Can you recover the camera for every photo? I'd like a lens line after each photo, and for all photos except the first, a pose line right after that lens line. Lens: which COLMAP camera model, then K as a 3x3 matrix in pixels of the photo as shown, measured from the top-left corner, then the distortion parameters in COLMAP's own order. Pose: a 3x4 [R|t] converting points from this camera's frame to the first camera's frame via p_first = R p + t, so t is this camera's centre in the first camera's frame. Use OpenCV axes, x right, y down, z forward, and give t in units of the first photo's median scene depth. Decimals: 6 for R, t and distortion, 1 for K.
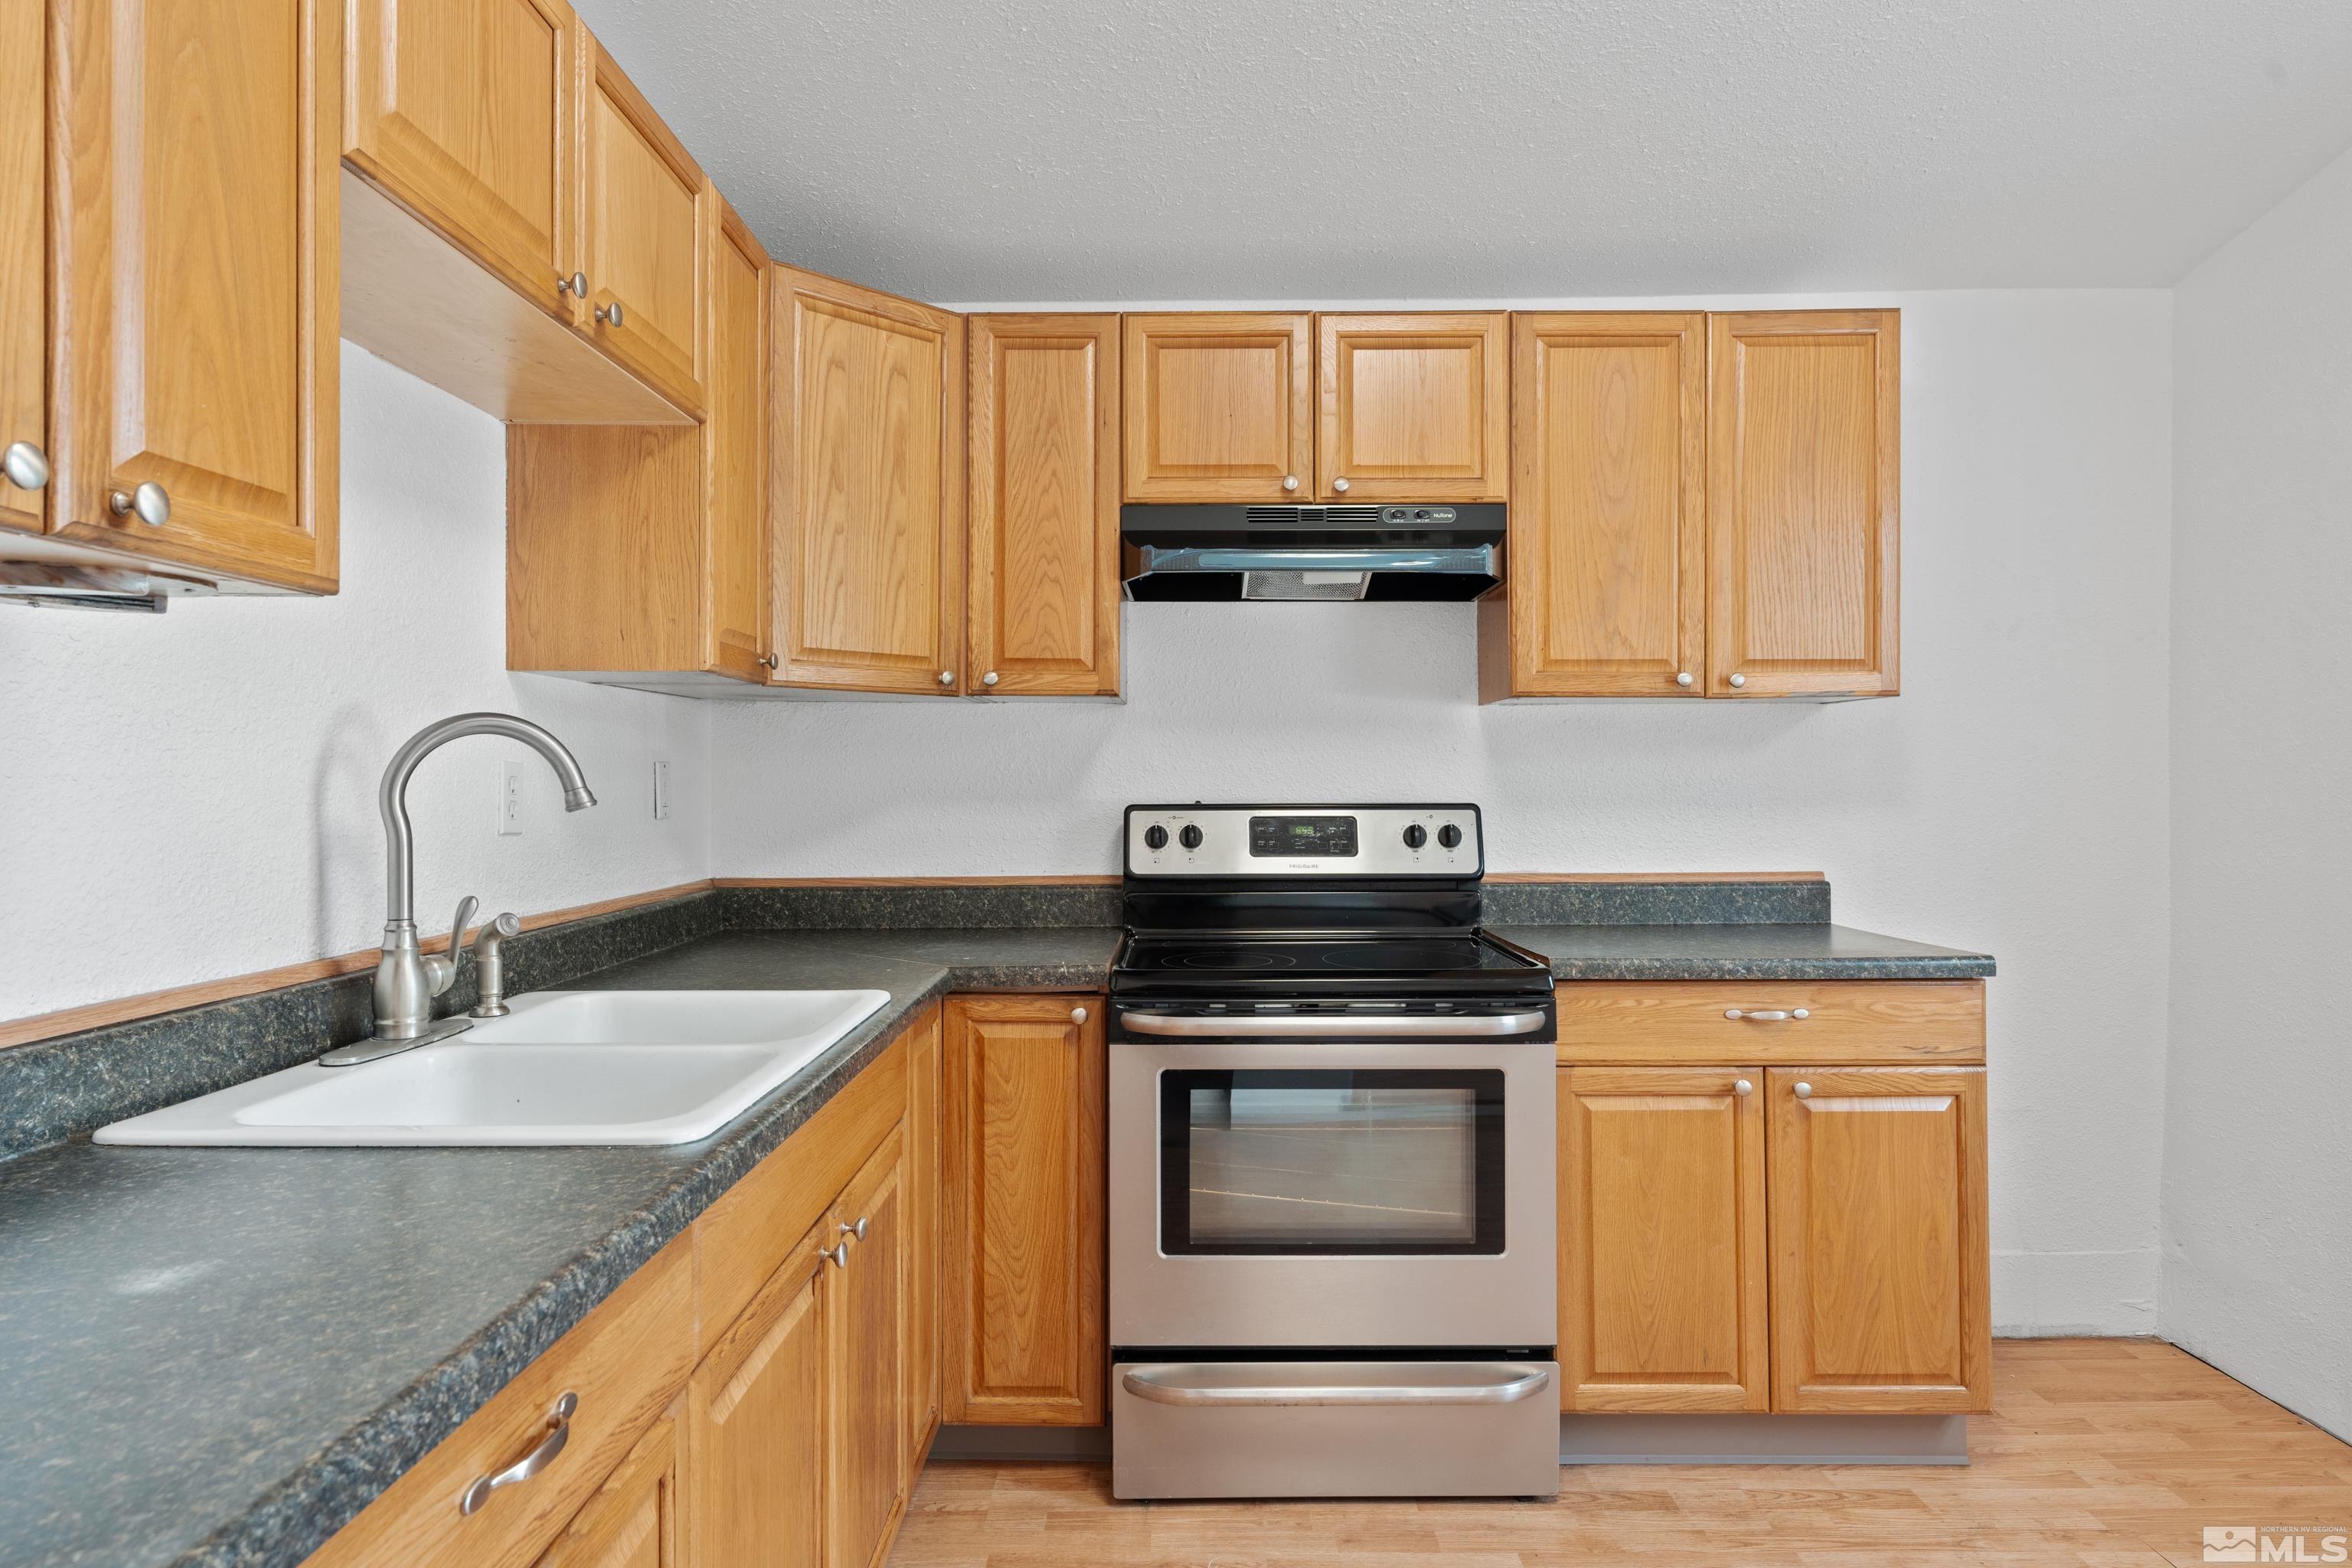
lens RADIAL K [[1355.3, 0, 1170.8], [0, 1355.3, 784.5], [0, 0, 1]] dist [-0.001627, -0.001373]
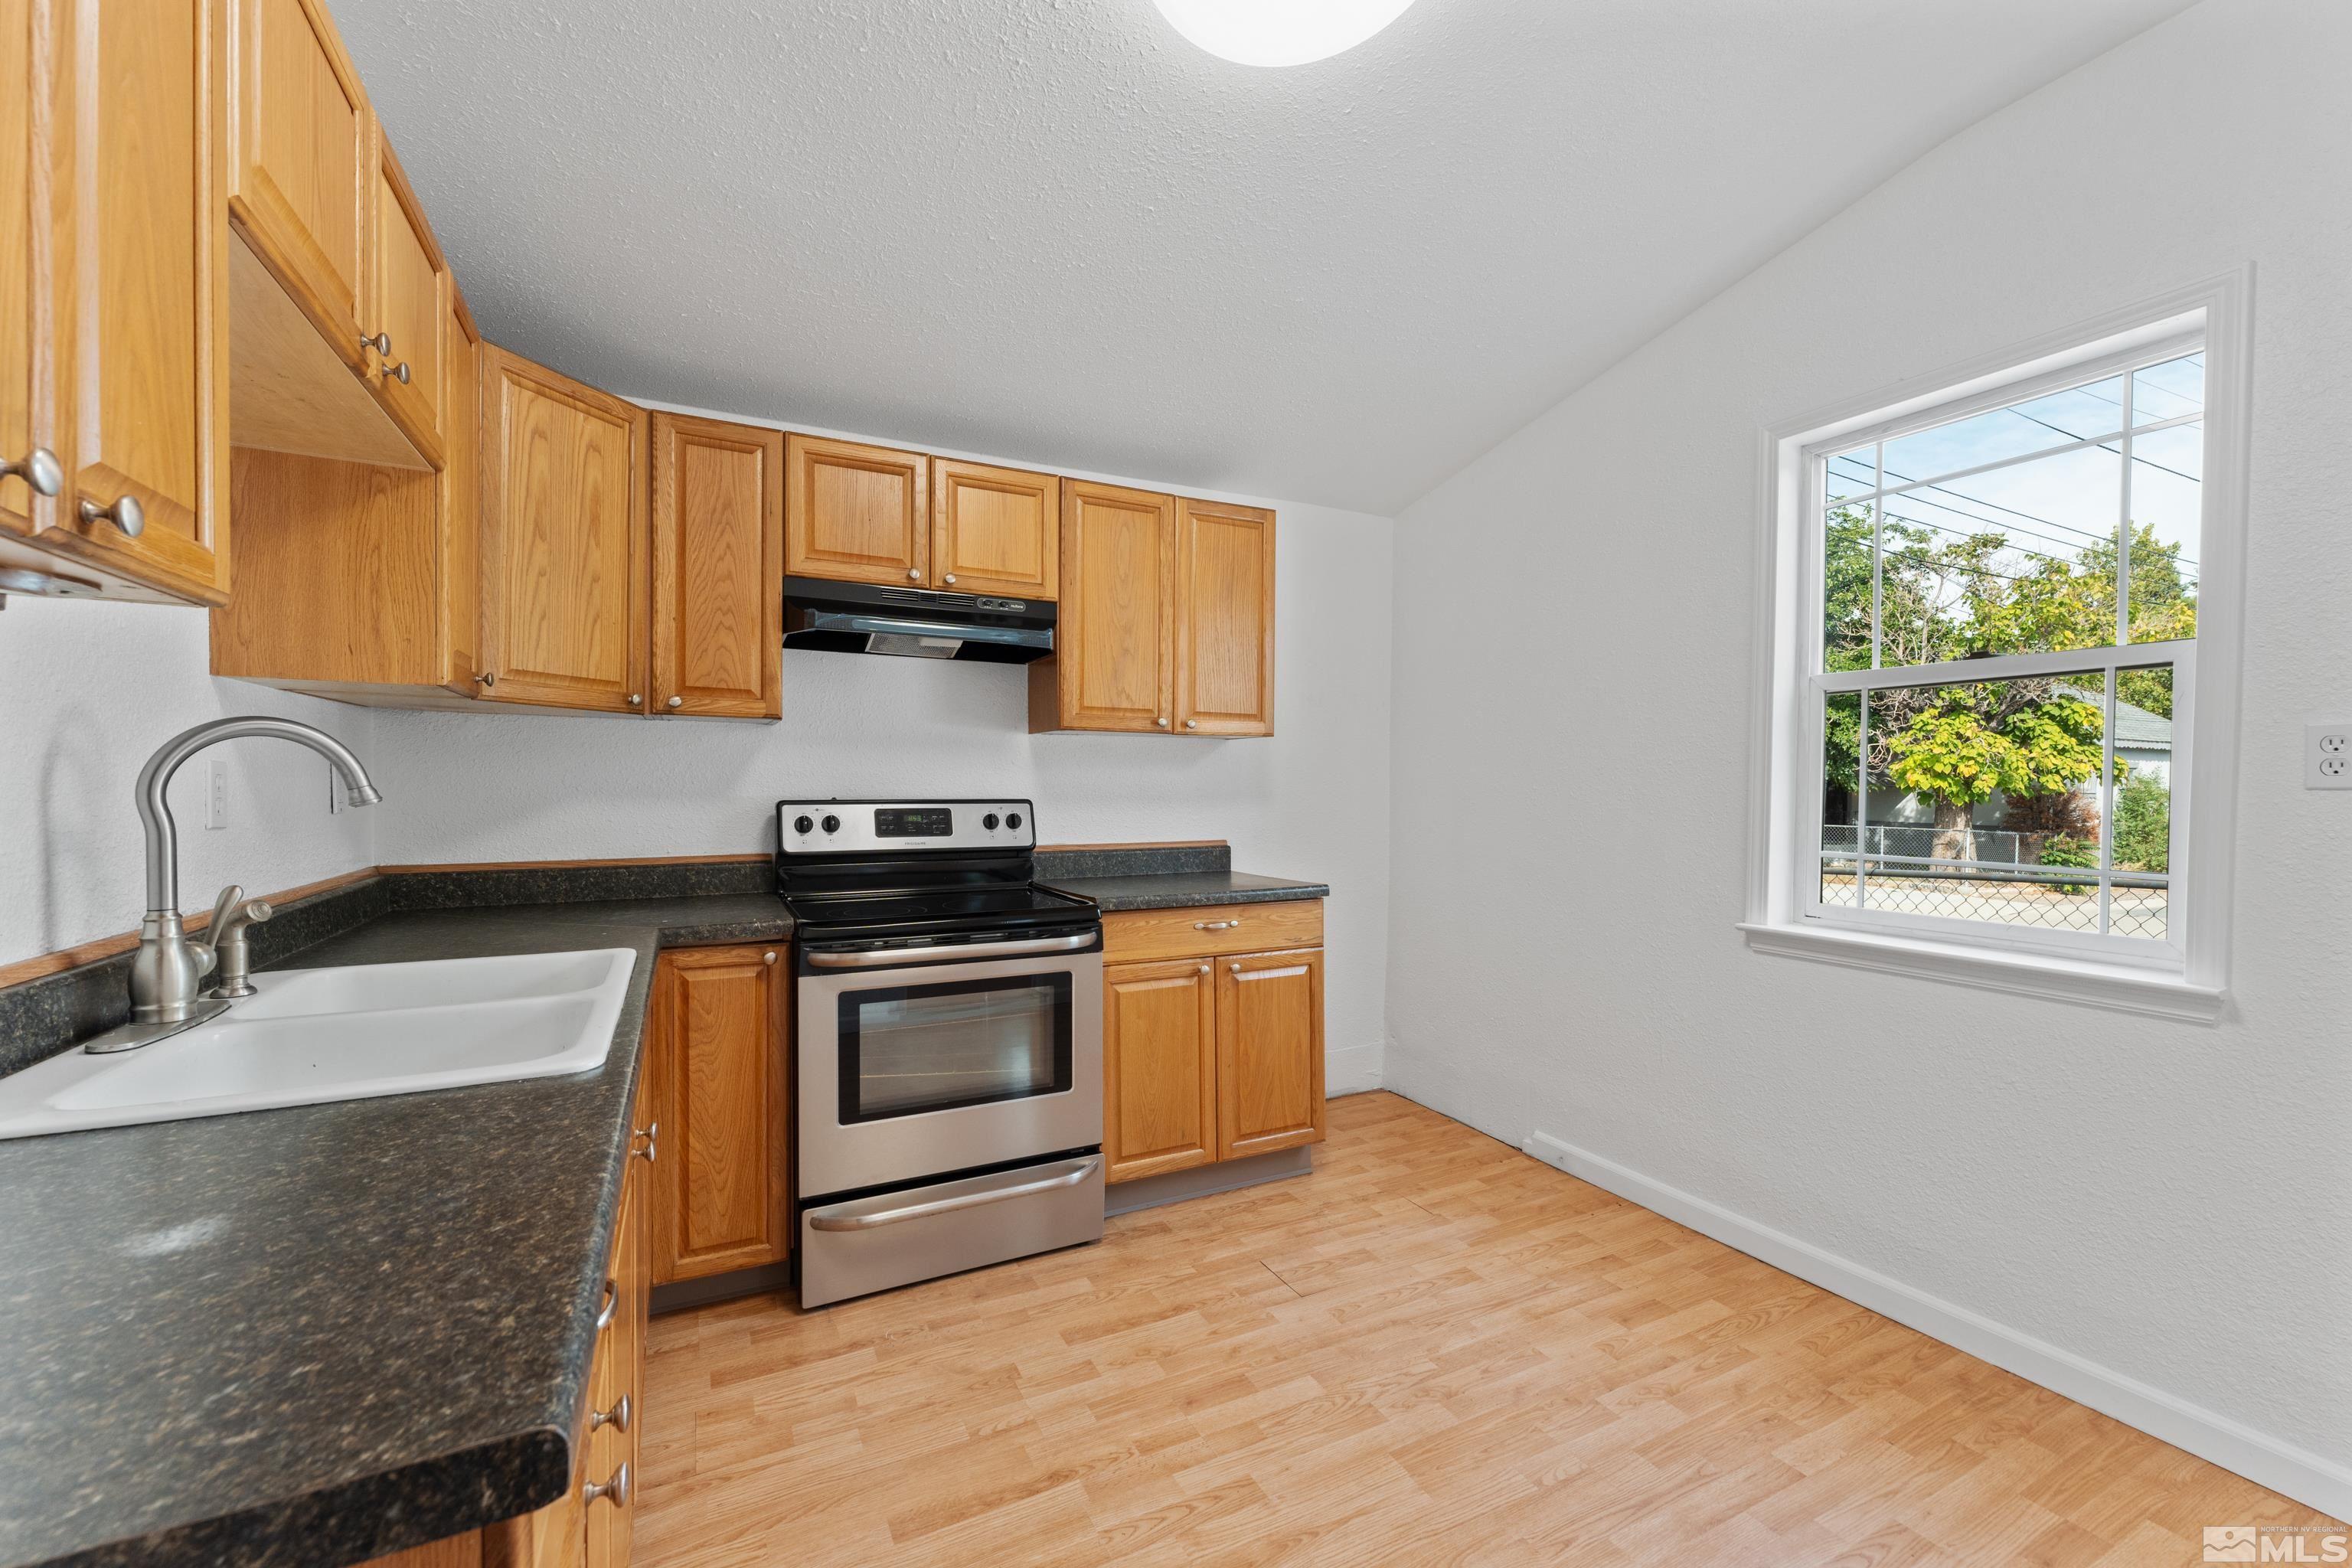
lens RADIAL K [[951.9, 0, 1179.3], [0, 951.9, 800.9], [0, 0, 1]] dist [0.000836, -0.000551]
pose [[0.885672, -0.001816, 0.464307, -0.136566], [-0.005270, 0.999889, 0.013964, 0.000078], [-0.464281, -0.014815, 0.885564, -0.015307]]
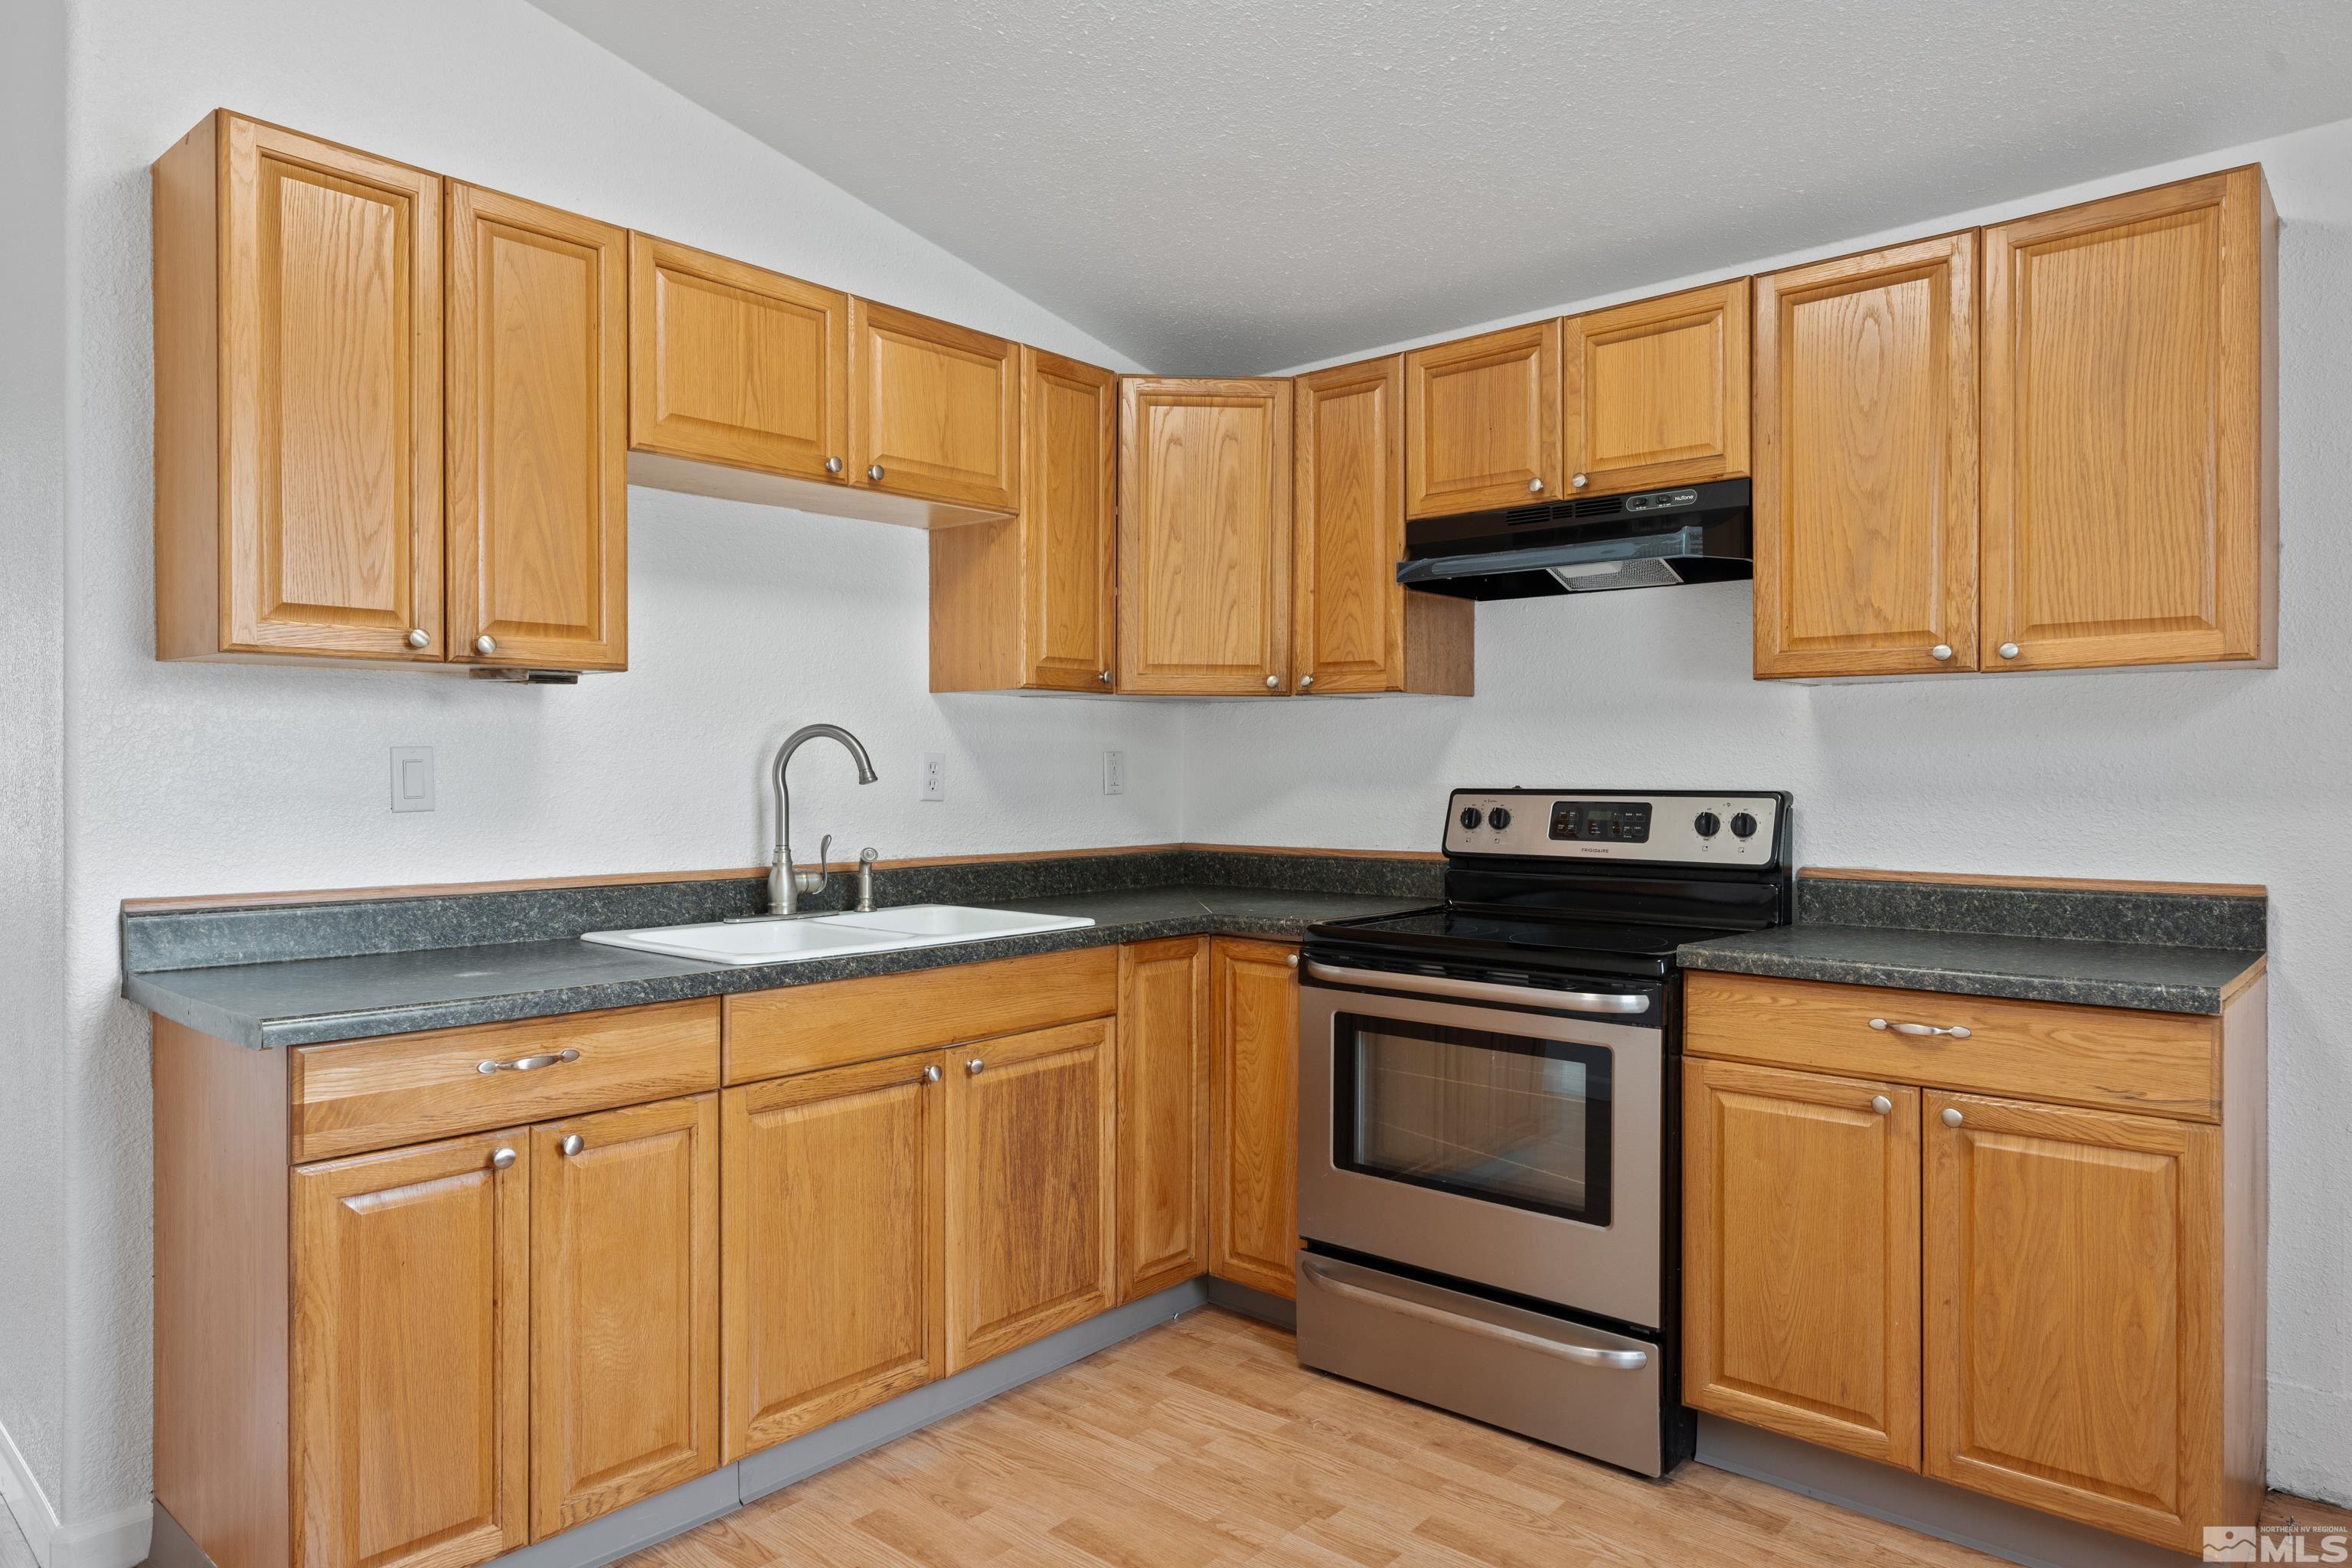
lens RADIAL K [[1438.9, 0, 1171.1], [0, 1438.9, 780.2], [0, 0, 1]] dist [-0.001775, 0.000592]
pose [[0.758669, 0.007982, -0.651427, 0.640264], [-0.004213, 0.999964, 0.007347, 0.000701], [0.651463, -0.002830, 0.758675, -0.039573]]
